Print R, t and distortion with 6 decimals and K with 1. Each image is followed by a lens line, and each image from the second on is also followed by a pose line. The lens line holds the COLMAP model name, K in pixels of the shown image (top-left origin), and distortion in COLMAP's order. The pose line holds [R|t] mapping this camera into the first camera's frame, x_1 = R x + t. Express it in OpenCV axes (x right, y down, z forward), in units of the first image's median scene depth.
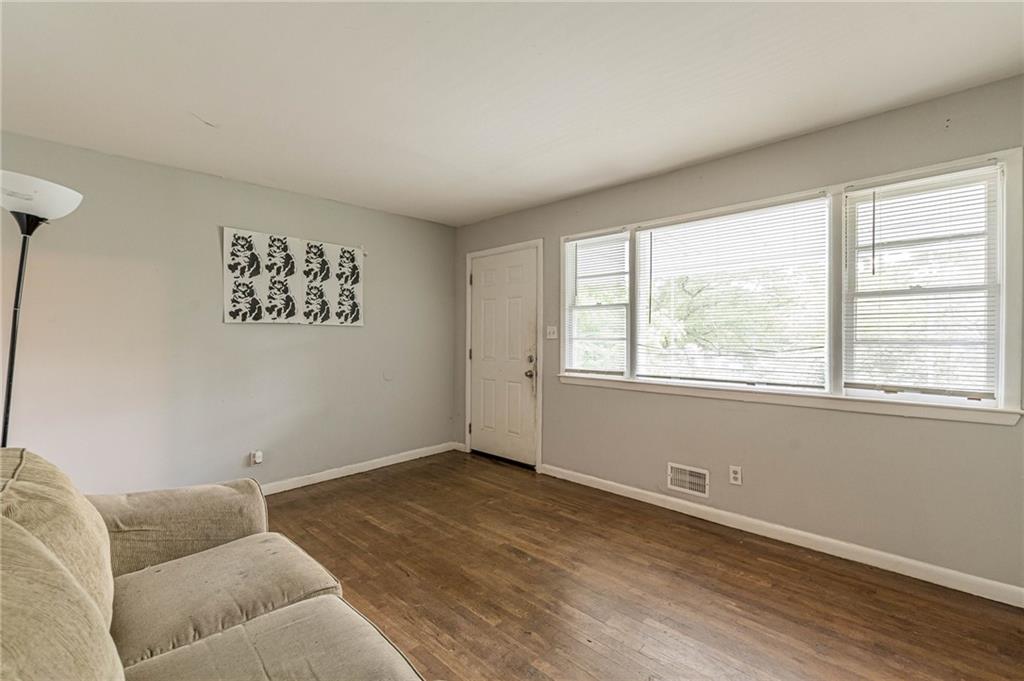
lens RADIAL K [[452.2, 0, 503.3], [0, 452.2, 339.1], [0, 0, 1]] dist [0.012470, -0.005852]
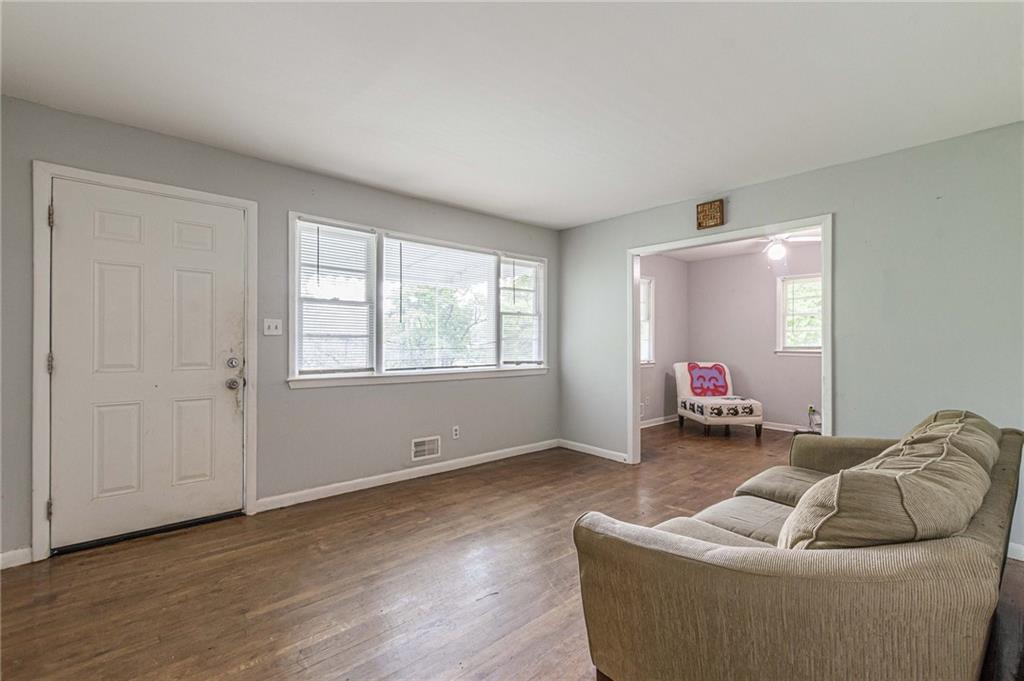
lens RADIAL K [[452.2, 0, 513.3], [0, 452.2, 339.4], [0, 0, 1]] dist [0.012470, -0.005852]
pose [[0.056398, 0.004054, 0.998400, -0.738845], [-0.002286, 0.999990, -0.003931, 0.010212], [-0.998406, -0.002060, 0.056407, 0.605321]]
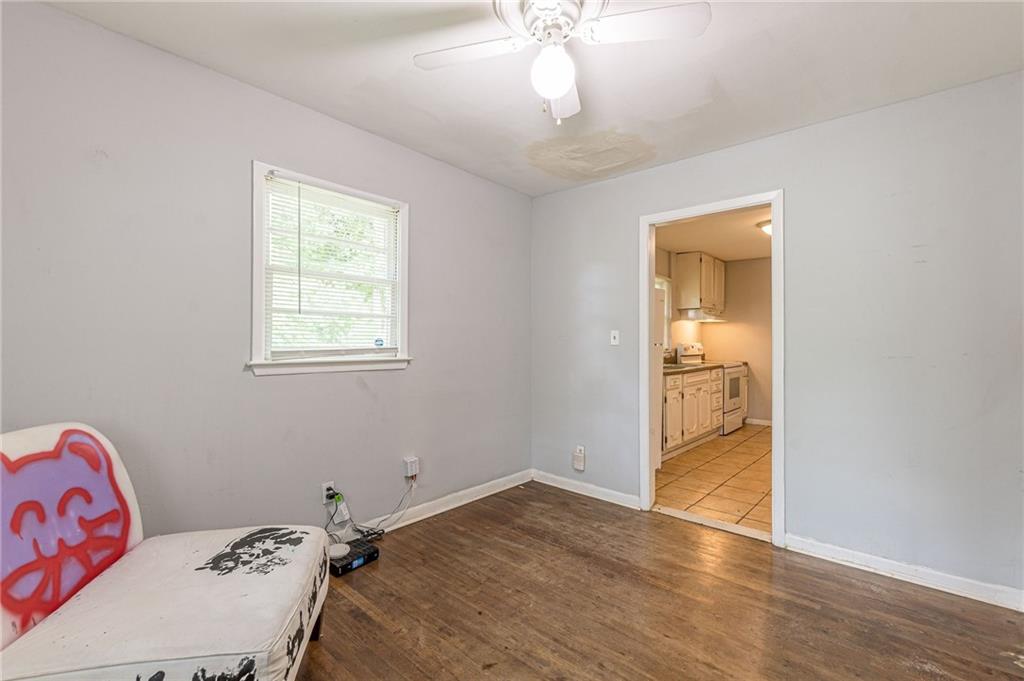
lens RADIAL K [[452.2, 0, 507.5], [0, 452.2, 339.5], [0, 0, 1]] dist [0.012470, -0.005852]
pose [[-0.998130, -0.006144, -0.060811, 0.722192], [-0.005745, 0.999961, -0.006736, 0.014454], [0.060850, -0.006374, -0.998127, 0.354899]]
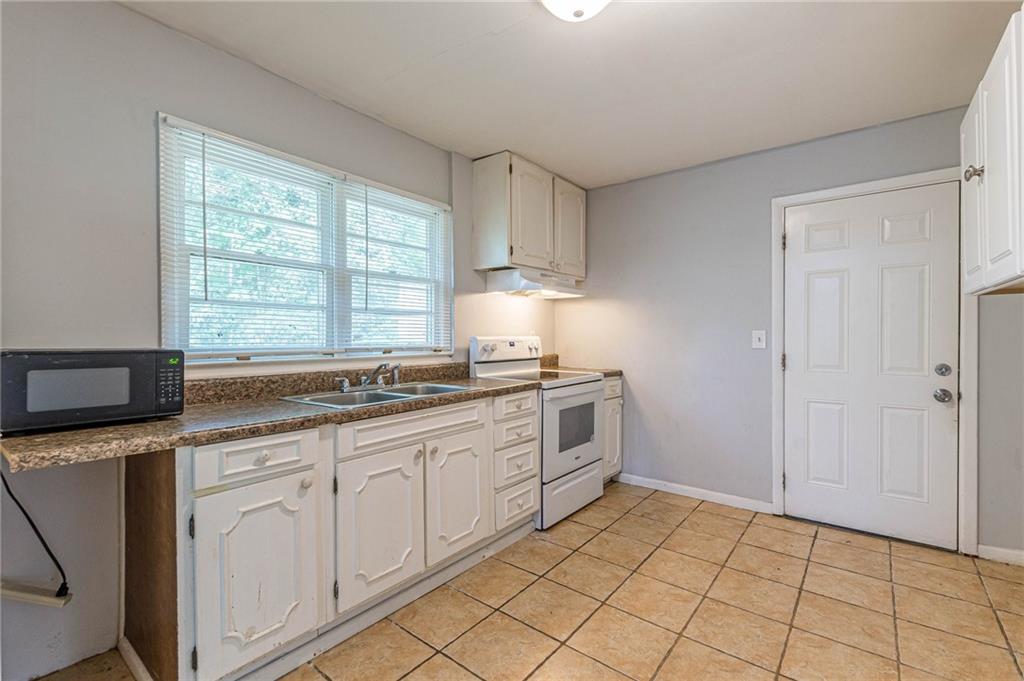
lens RADIAL K [[452.2, 0, 499.1], [0, 452.2, 337.9], [0, 0, 1]] dist [0.012470, -0.005852]
pose [[-0.993536, -0.002098, -0.113495, 0.005966], [-0.002353, 0.999995, 0.002114, 0.012933], [0.113490, 0.002368, -0.993536, -0.471933]]
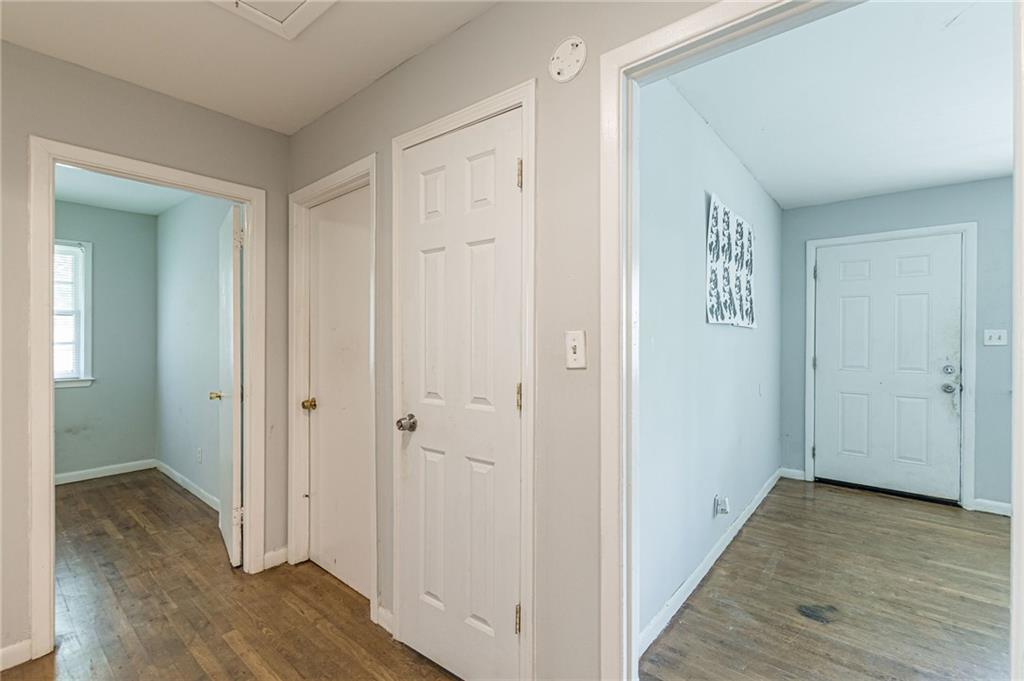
lens RADIAL K [[452.2, 0, 507.4], [0, 452.2, 343.6], [0, 0, 1]] dist [0.012470, -0.005852]
pose [[0.996693, 0.002900, 0.081213, -0.937311], [-0.003313, 0.999982, 0.004947, -0.005519], [-0.081198, -0.005200, 0.996684, 0.287722]]
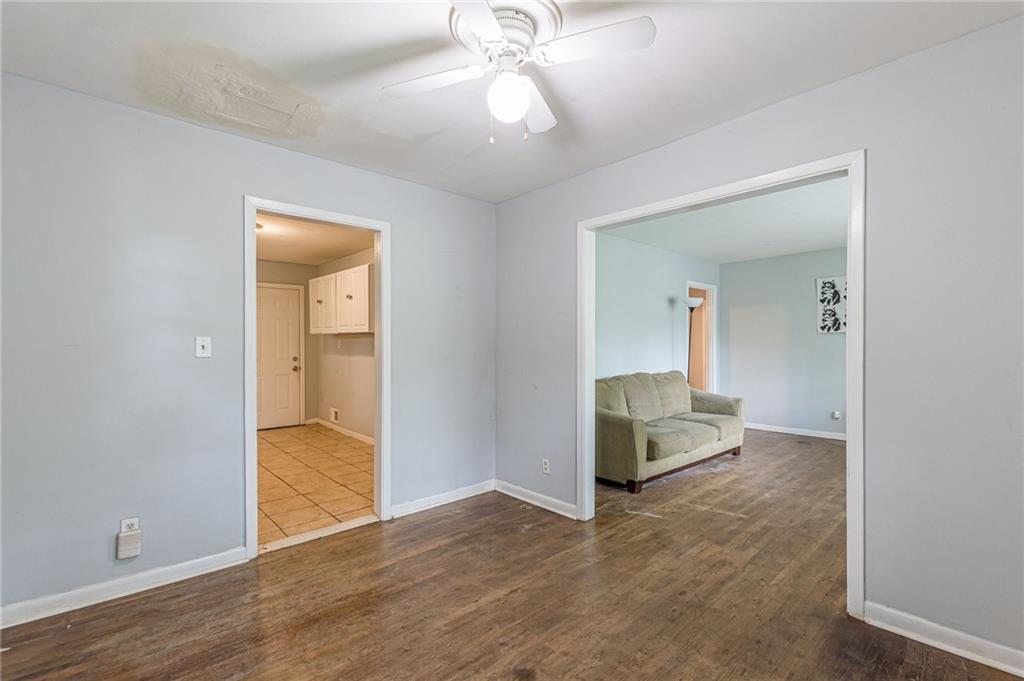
lens RADIAL K [[452.2, 0, 524.2], [0, 452.2, 345.0], [0, 0, 1]] dist [0.012470, -0.005852]
pose [[-0.034367, 0.004218, -0.999400, 1.117275], [0.003522, 0.999985, 0.004099, -0.001529], [0.999403, -0.003379, -0.034381, -0.066417]]
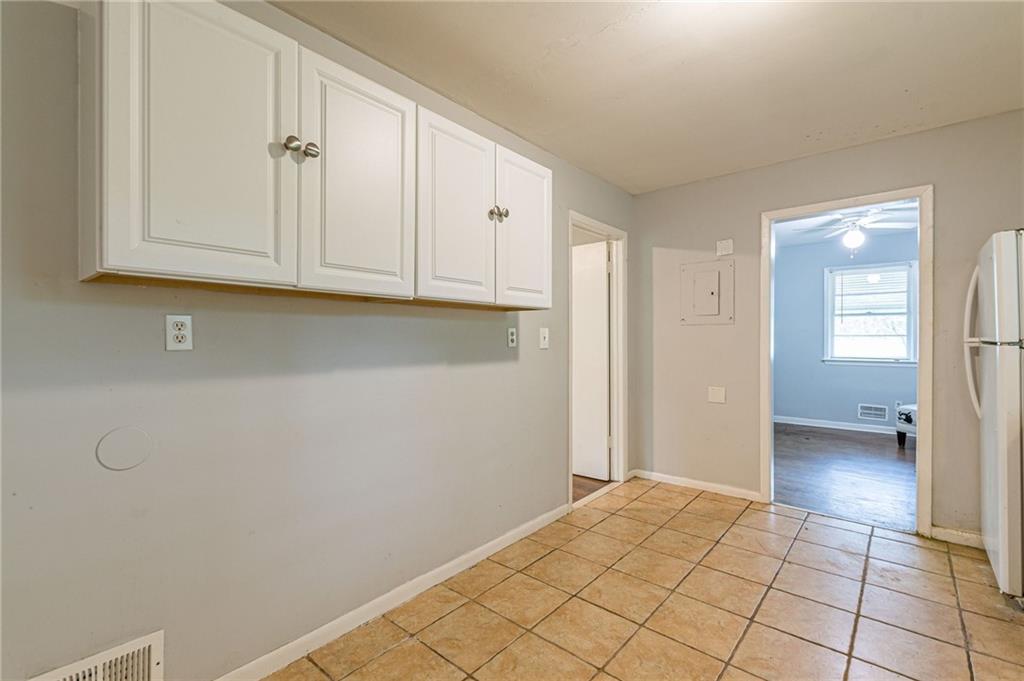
lens RADIAL K [[452.2, 0, 491.6], [0, 452.2, 340.2], [0, 0, 1]] dist [0.012470, -0.005852]
pose [[0.998741, -0.003925, 0.050015, -0.392635], [0.003510, 0.999959, 0.008378, 0.004221], [-0.050046, -0.008192, 0.998713, -1.282459]]
